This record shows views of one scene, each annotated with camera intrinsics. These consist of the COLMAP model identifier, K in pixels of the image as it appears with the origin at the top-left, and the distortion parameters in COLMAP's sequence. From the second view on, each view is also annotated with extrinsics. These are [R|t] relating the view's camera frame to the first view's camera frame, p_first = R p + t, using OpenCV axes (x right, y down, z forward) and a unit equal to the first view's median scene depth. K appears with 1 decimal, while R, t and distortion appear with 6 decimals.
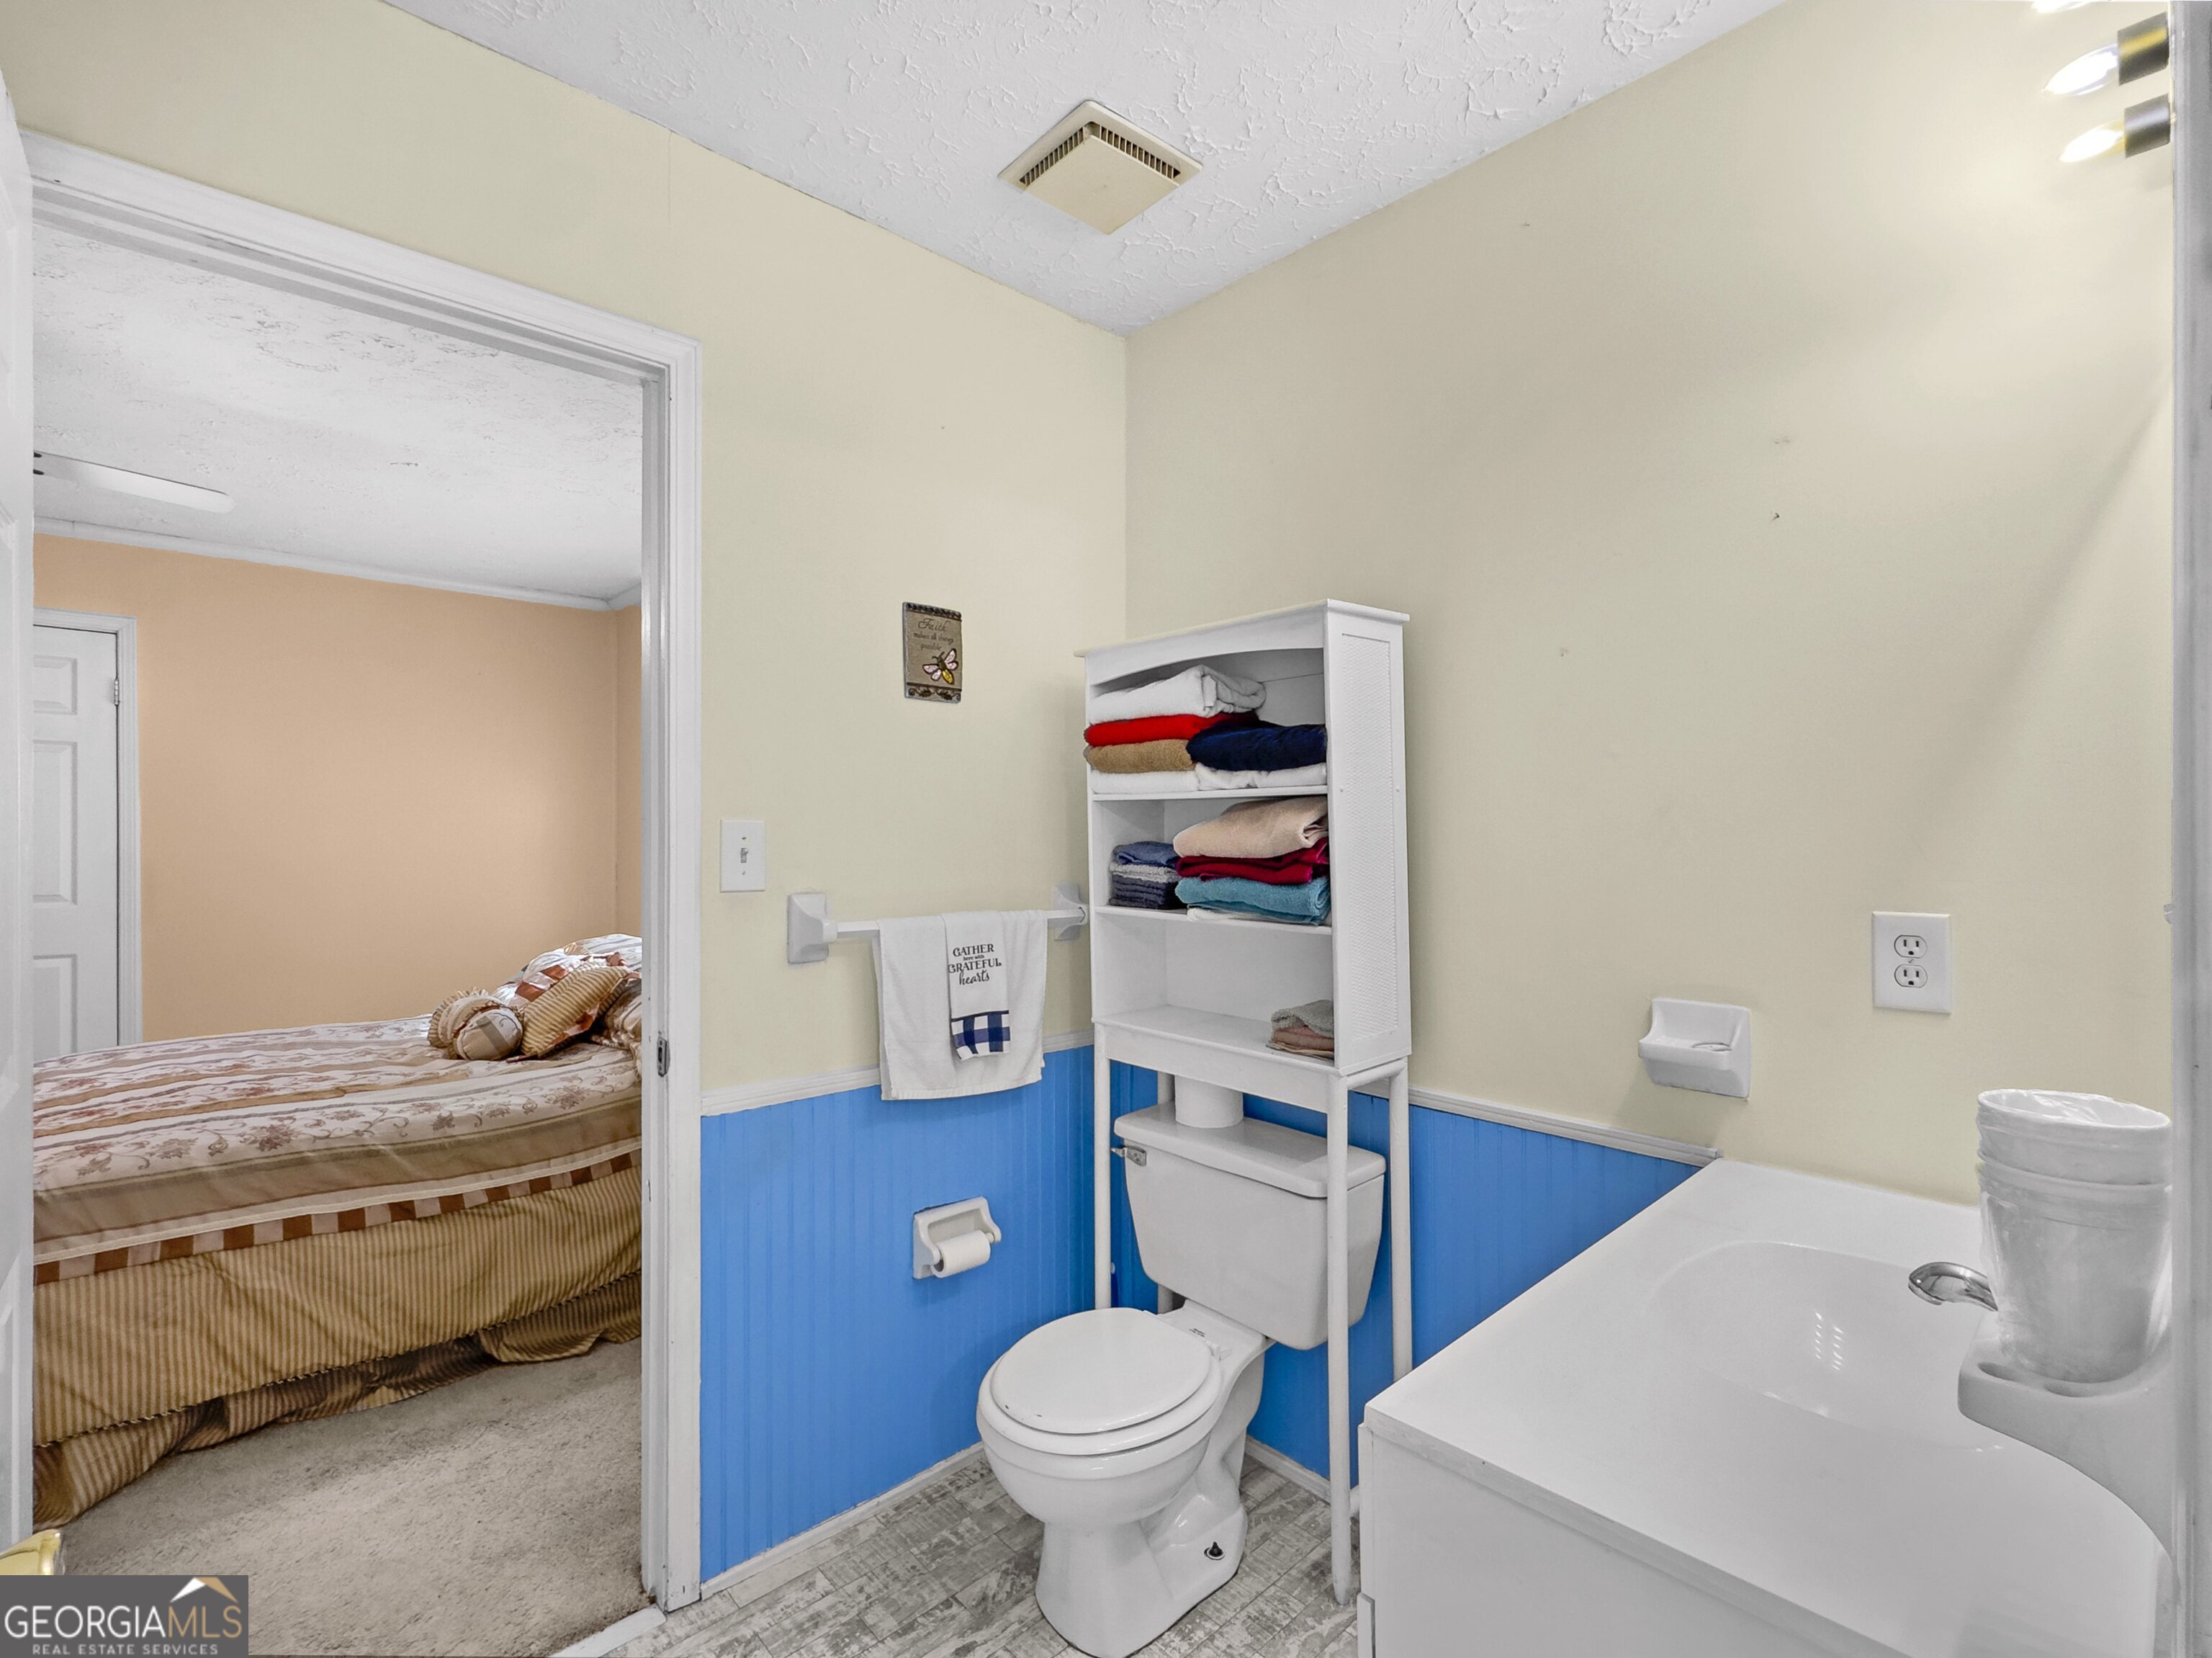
lens RADIAL K [[1028.6, 0, 1106.0], [0, 1028.6, 829.0], [0, 0, 1]] dist [-0.001931, -0.000251]
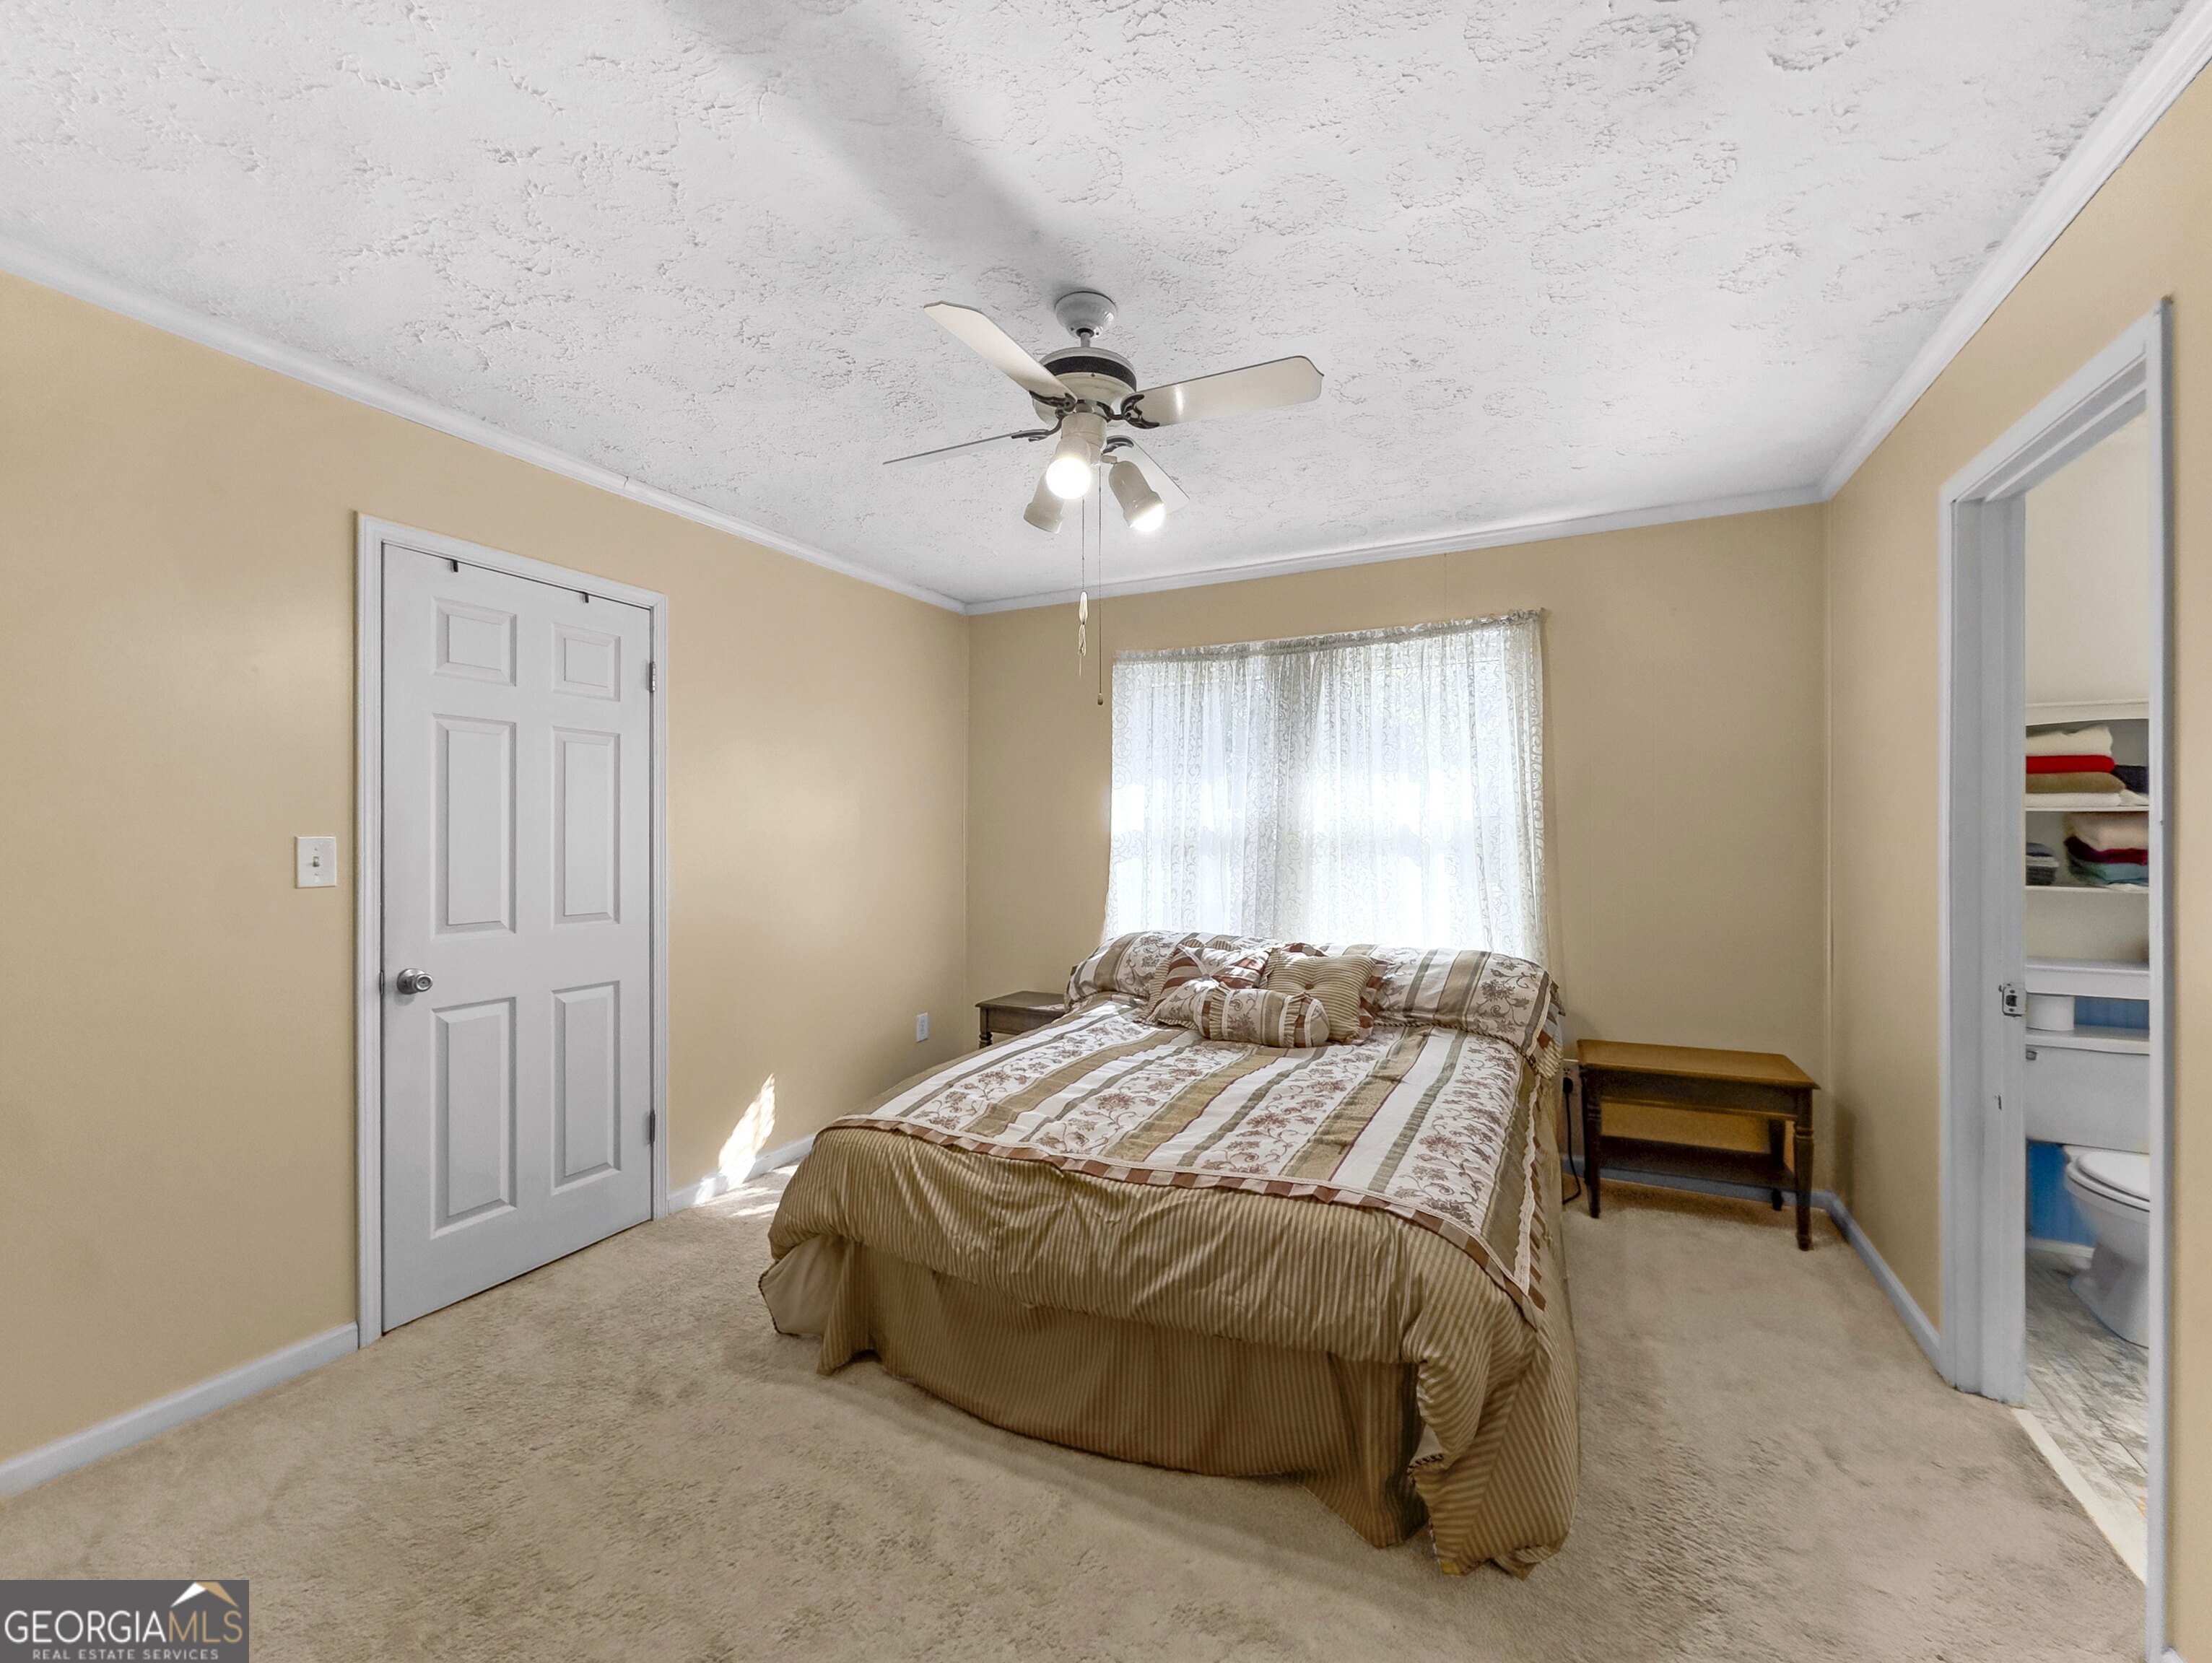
lens RADIAL K [[891.7, 0, 1117.3], [0, 891.7, 832.7], [0, 0, 1]] dist [-0.000052, -0.000105]
pose [[0.936713, -0.005879, 0.350049, -1.353455], [0.002809, 0.999953, 0.009279, -0.011961], [-0.350087, -0.007708, 0.936685, 0.242984]]
